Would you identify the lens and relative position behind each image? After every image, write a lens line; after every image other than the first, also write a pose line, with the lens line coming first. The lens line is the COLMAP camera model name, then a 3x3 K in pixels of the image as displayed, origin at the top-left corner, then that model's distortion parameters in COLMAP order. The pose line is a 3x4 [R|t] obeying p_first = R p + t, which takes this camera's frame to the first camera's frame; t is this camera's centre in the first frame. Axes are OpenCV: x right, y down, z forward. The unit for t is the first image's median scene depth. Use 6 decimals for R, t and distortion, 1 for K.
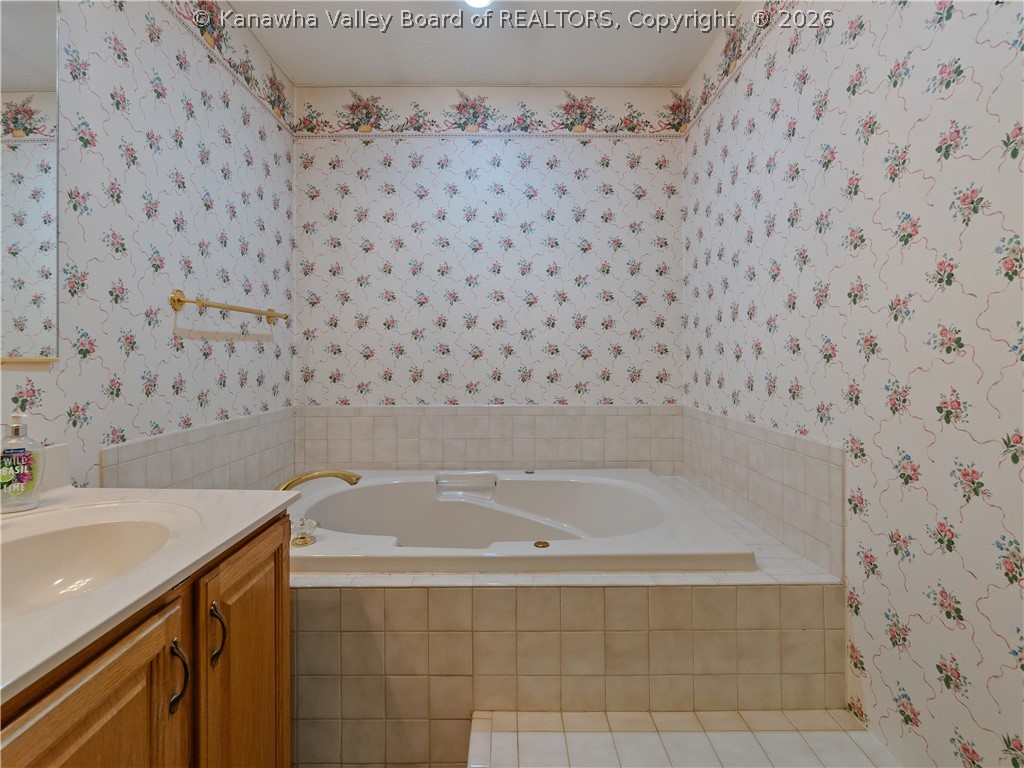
lens RADIAL K [[506.6, 0, 510.4], [0, 506.6, 361.0], [0, 0, 1]] dist [-0.012252, 0.000169]
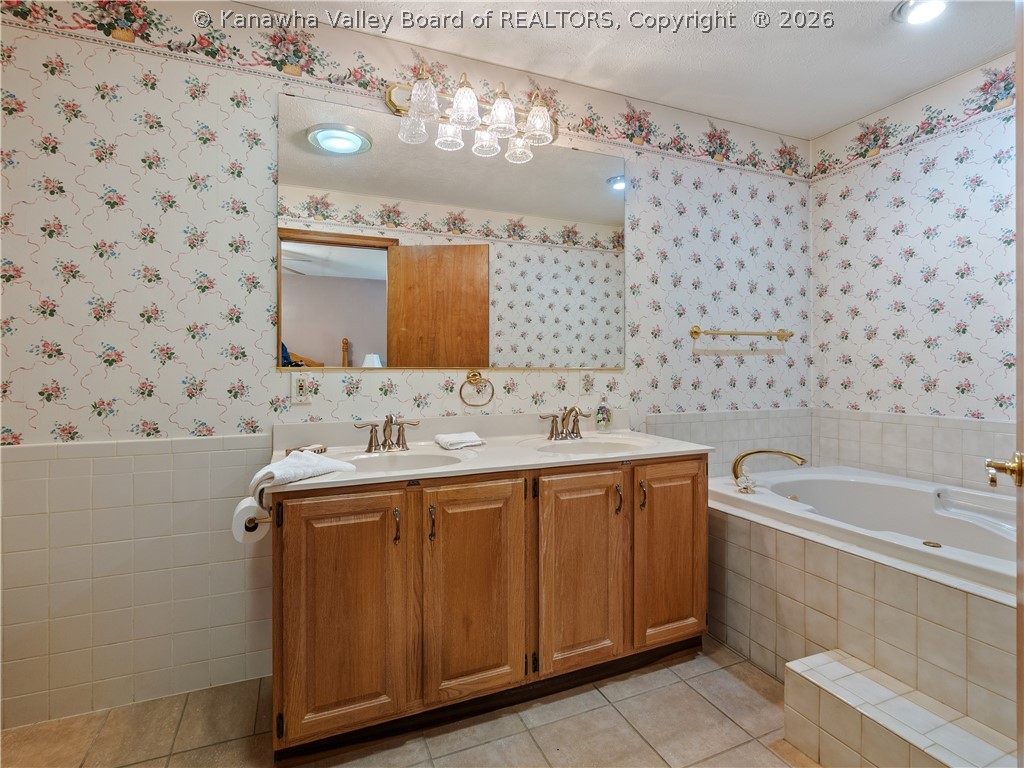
lens RADIAL K [[496.2, 0, 499.9], [0, 496.2, 377.4], [0, 0, 1]] dist [-0.015442, -0.000577]
pose [[0.374016, 0.015976, -0.927285, 0.416560], [-0.002815, 0.999867, 0.016091, 0.001465], [0.927418, -0.003408, 0.374011, -0.132836]]
